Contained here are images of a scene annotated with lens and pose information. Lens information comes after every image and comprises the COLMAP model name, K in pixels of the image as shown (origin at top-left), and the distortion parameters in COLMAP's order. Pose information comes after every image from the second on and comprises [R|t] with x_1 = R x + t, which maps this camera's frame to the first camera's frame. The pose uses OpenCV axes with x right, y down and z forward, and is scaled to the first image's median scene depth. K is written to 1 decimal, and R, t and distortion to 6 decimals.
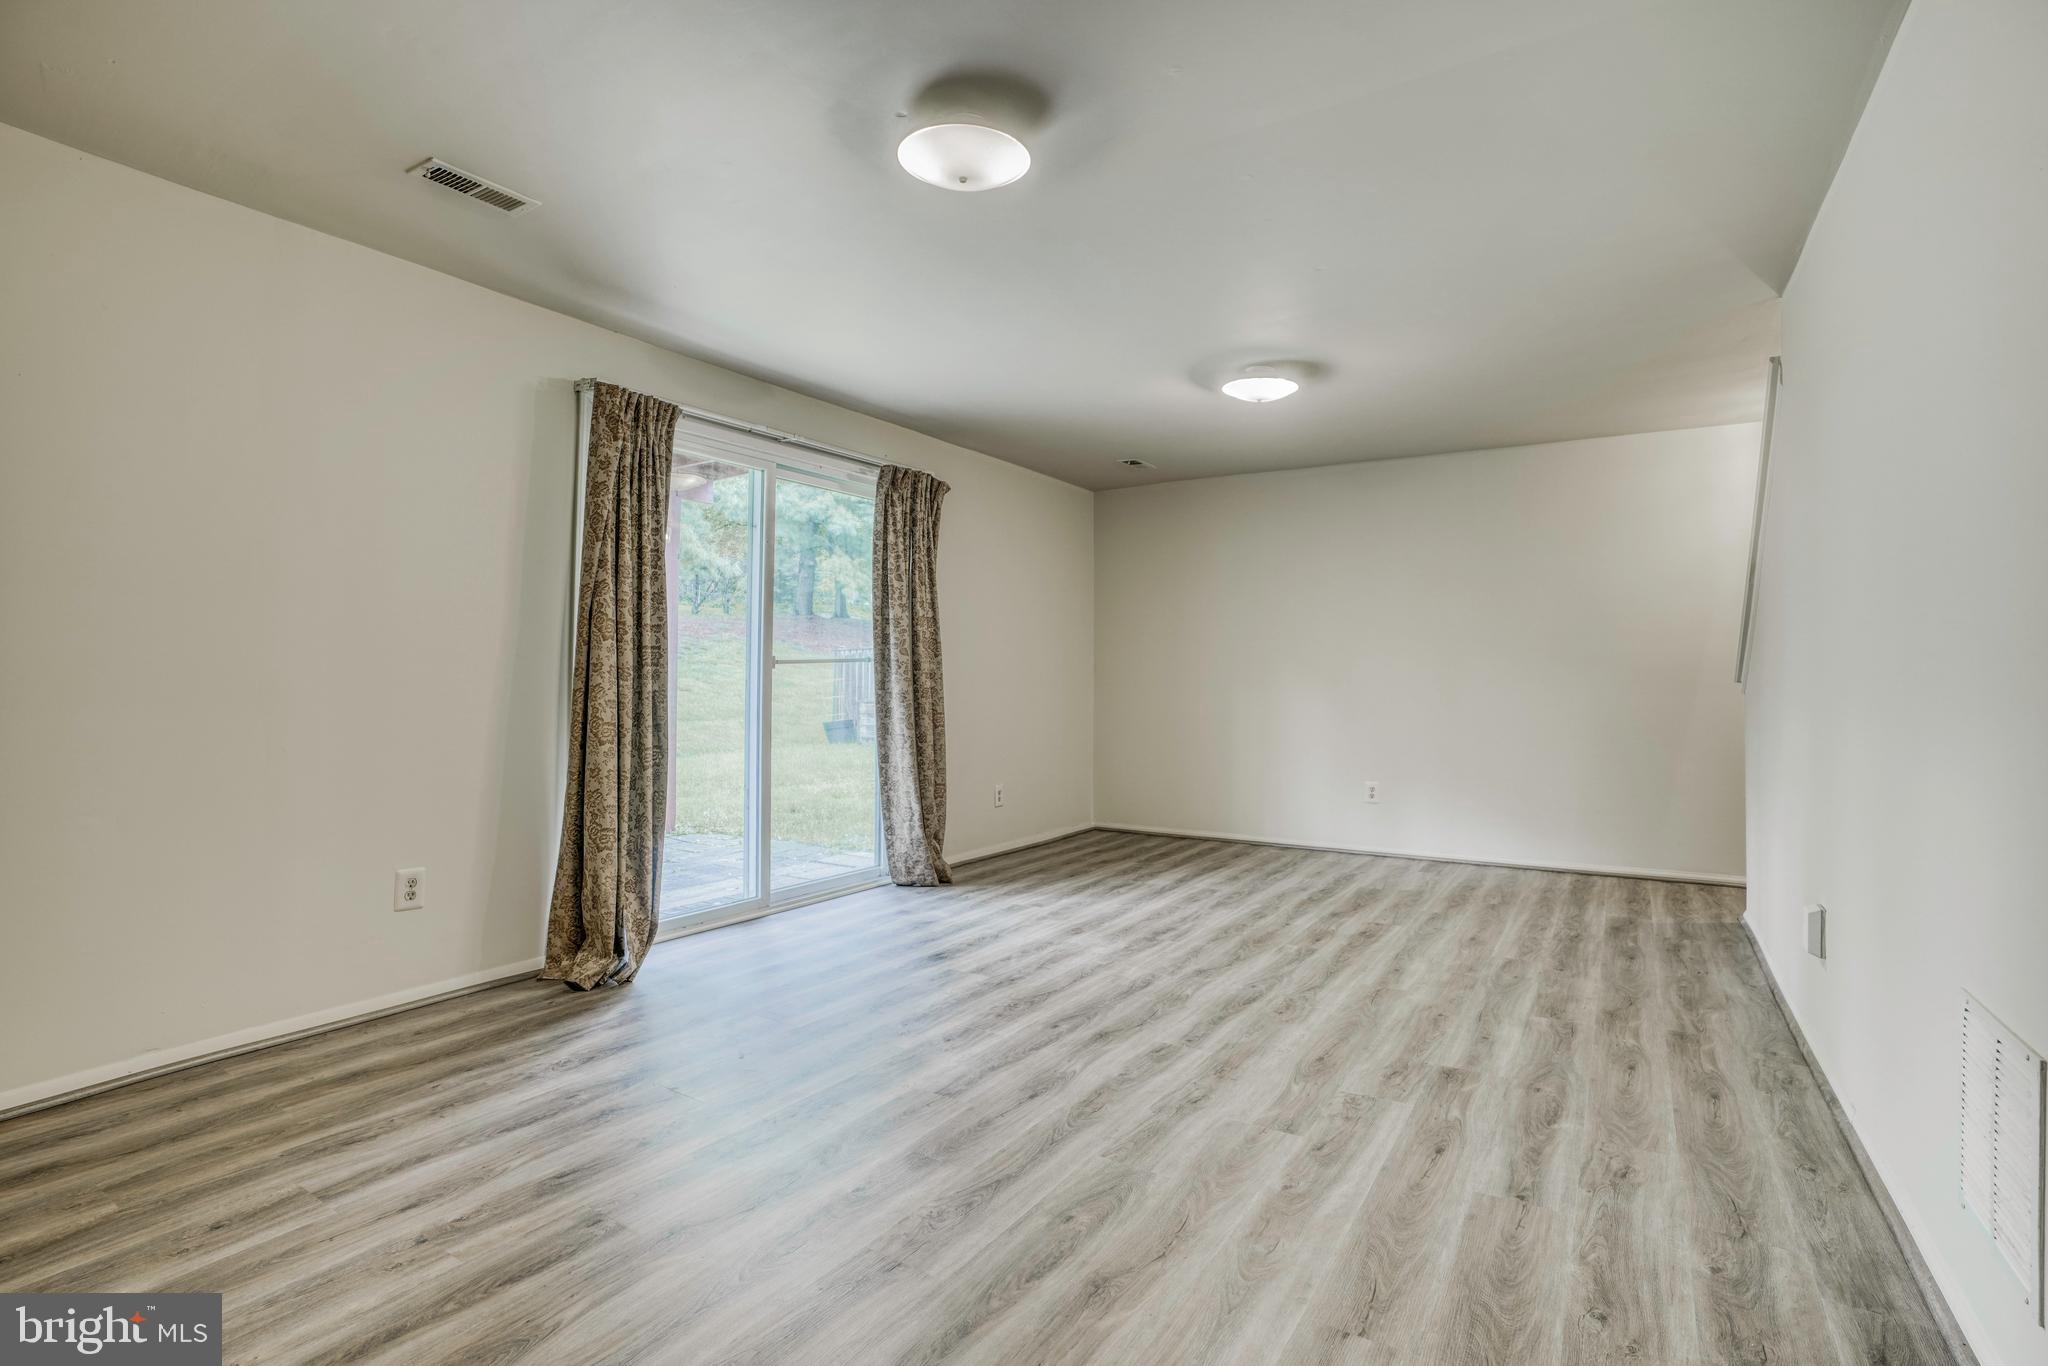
lens RADIAL K [[954.3, 0, 1004.6], [0, 954.3, 688.9], [0, 0, 1]] dist [-0.063053, 0.024202]
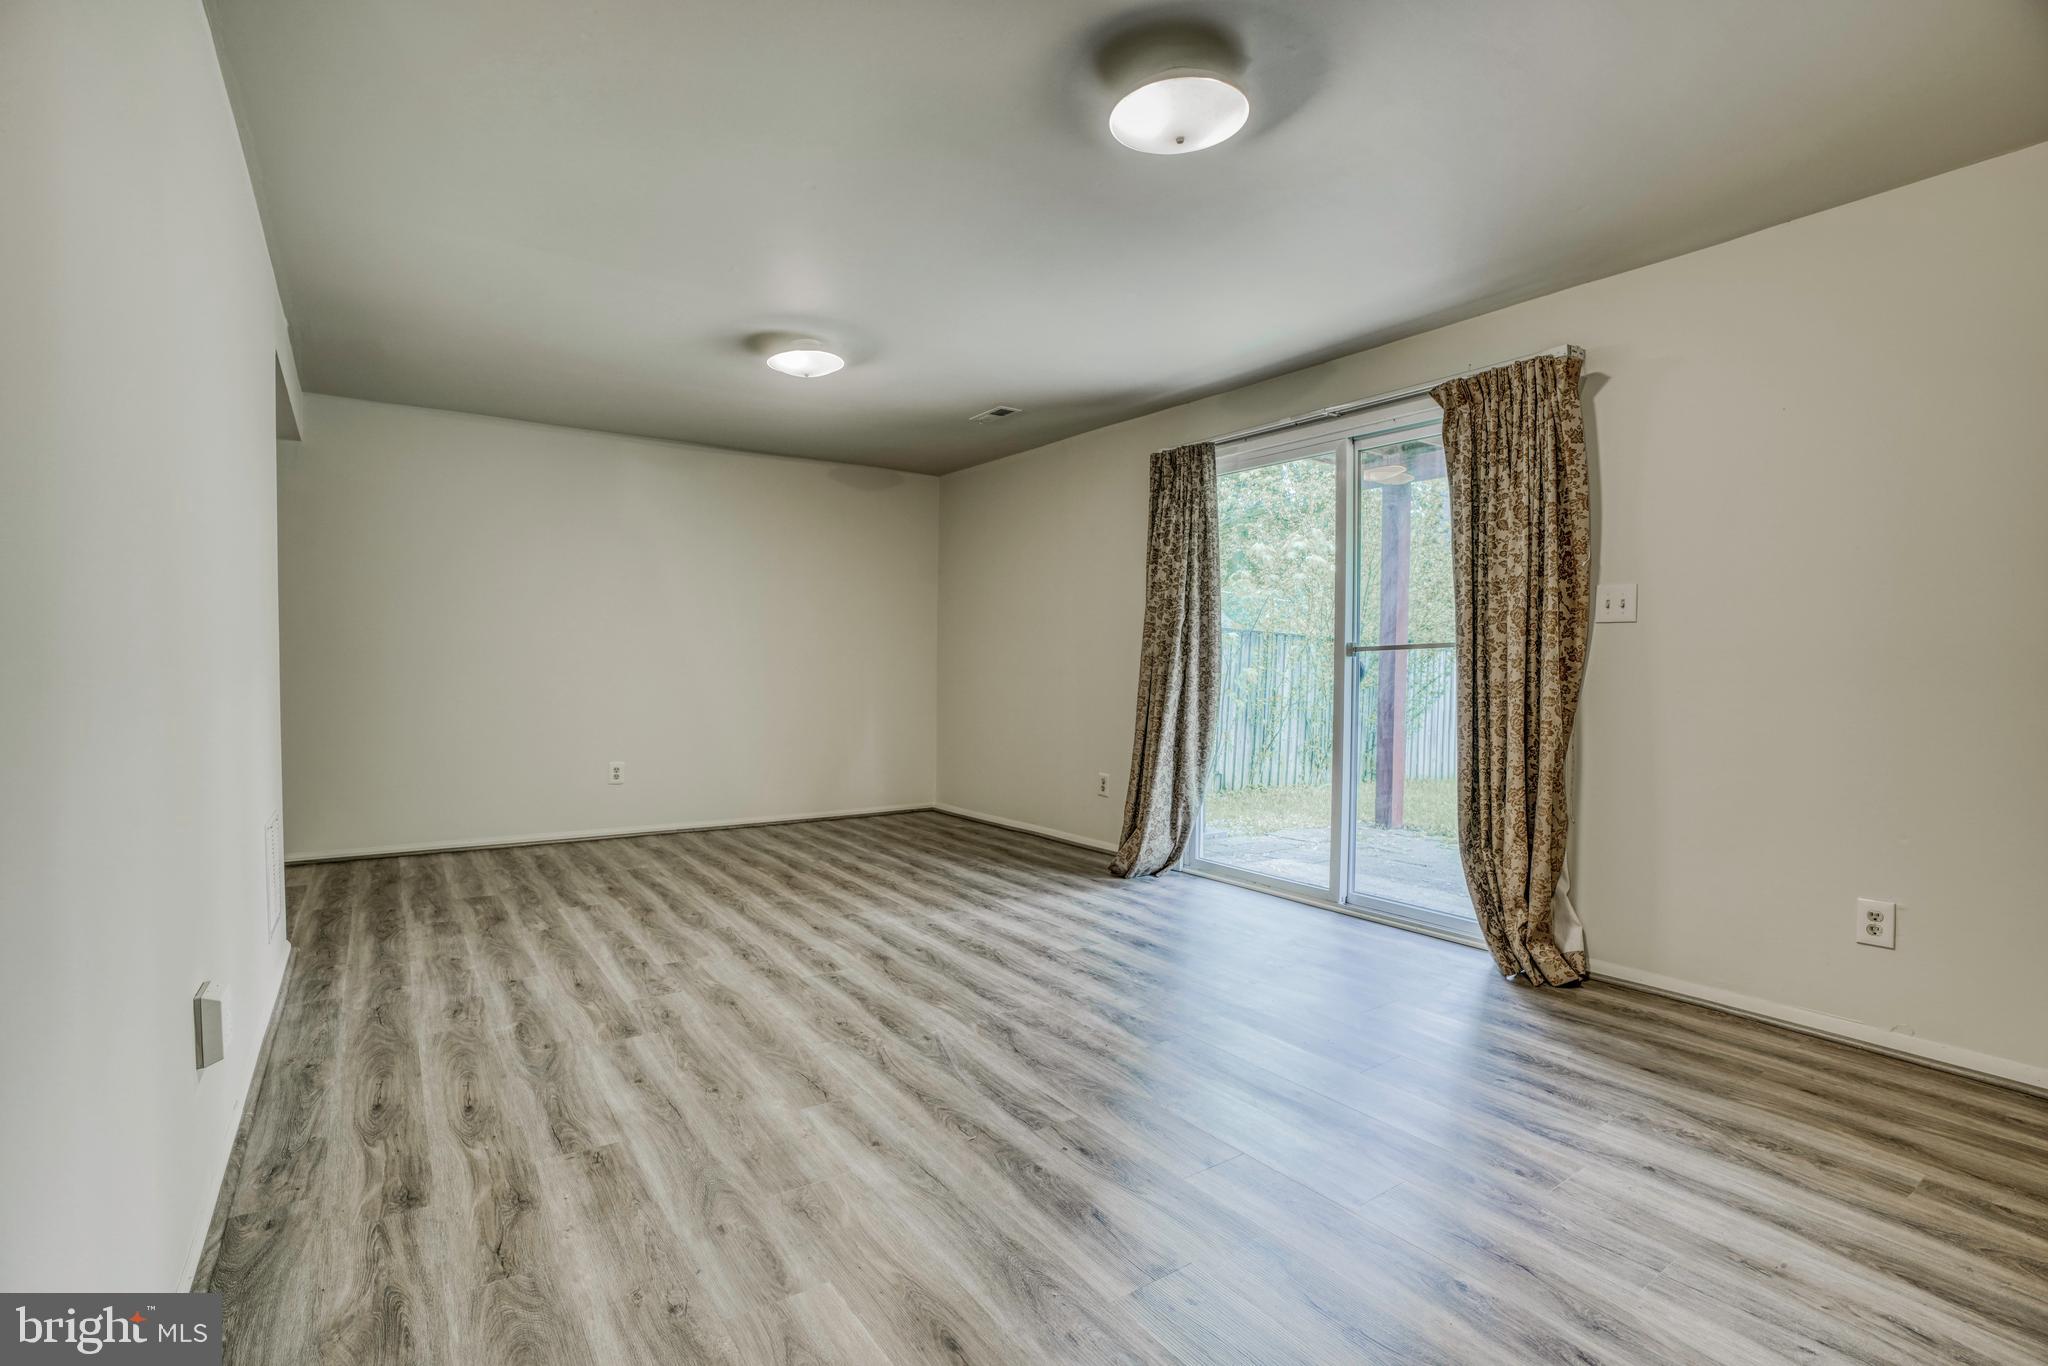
lens RADIAL K [[954.3, 0, 1004.6], [0, 954.3, 688.9], [0, 0, 1]] dist [-0.063053, 0.024202]
pose [[-0.383338, 0.015298, -0.923482, 1.103147], [-0.018674, 0.999530, 0.024309, -0.003247], [0.923419, 0.026564, -0.382872, 1.537657]]
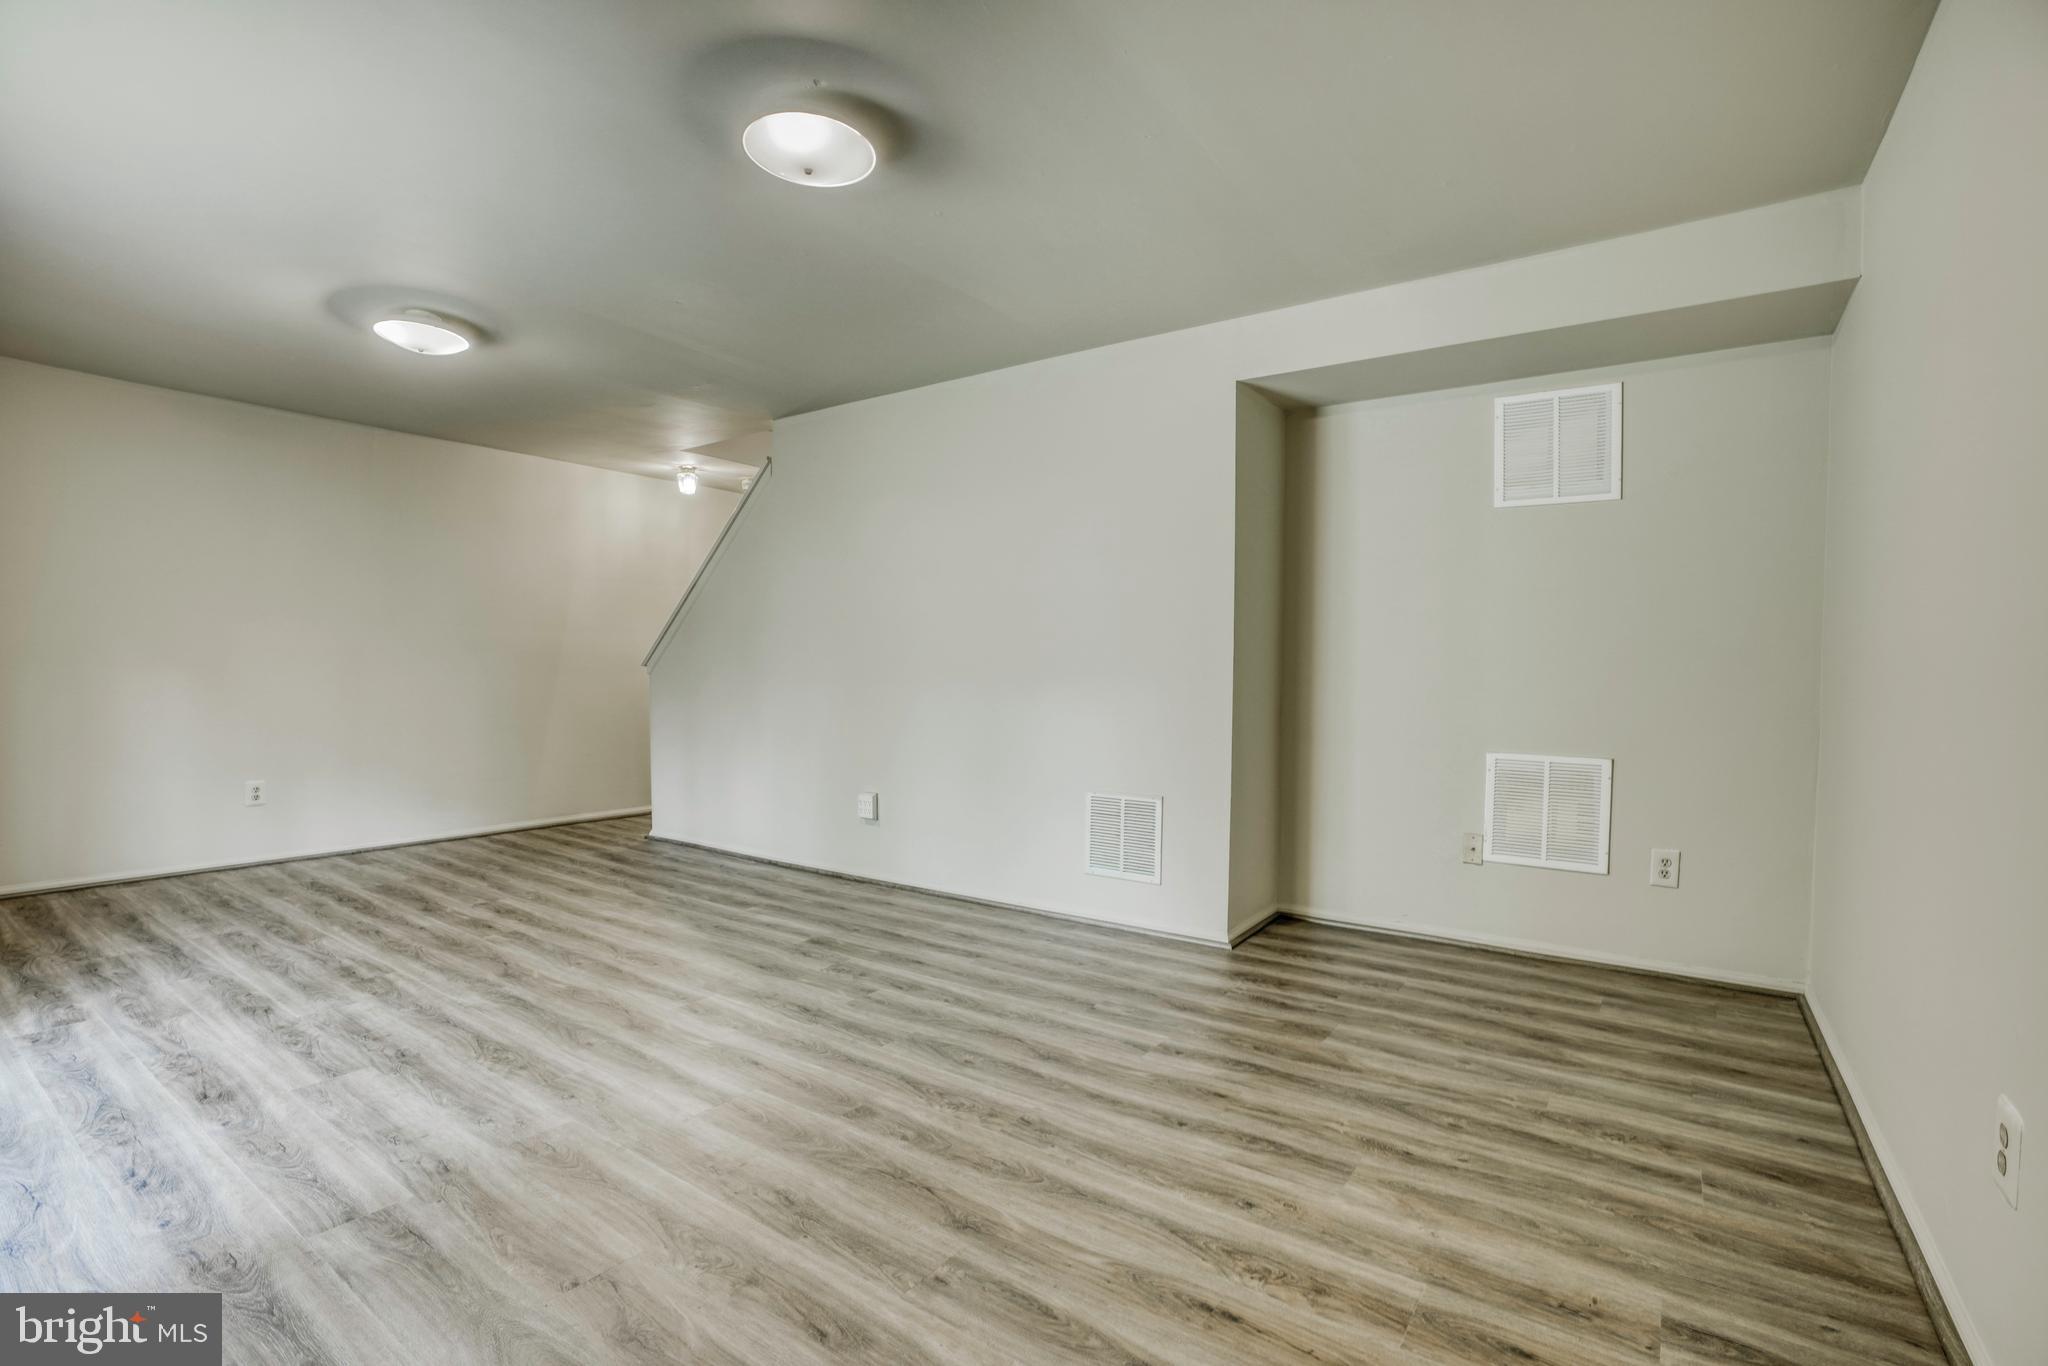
lens RADIAL K [[954.3, 0, 1004.6], [0, 954.3, 688.9], [0, 0, 1]] dist [-0.063053, 0.024202]
pose [[0.055362, -0.022994, 0.998202, -0.804803], [0.003796, 0.999732, 0.022819, -0.002095], [-0.998459, 0.002526, 0.055435, 0.548580]]
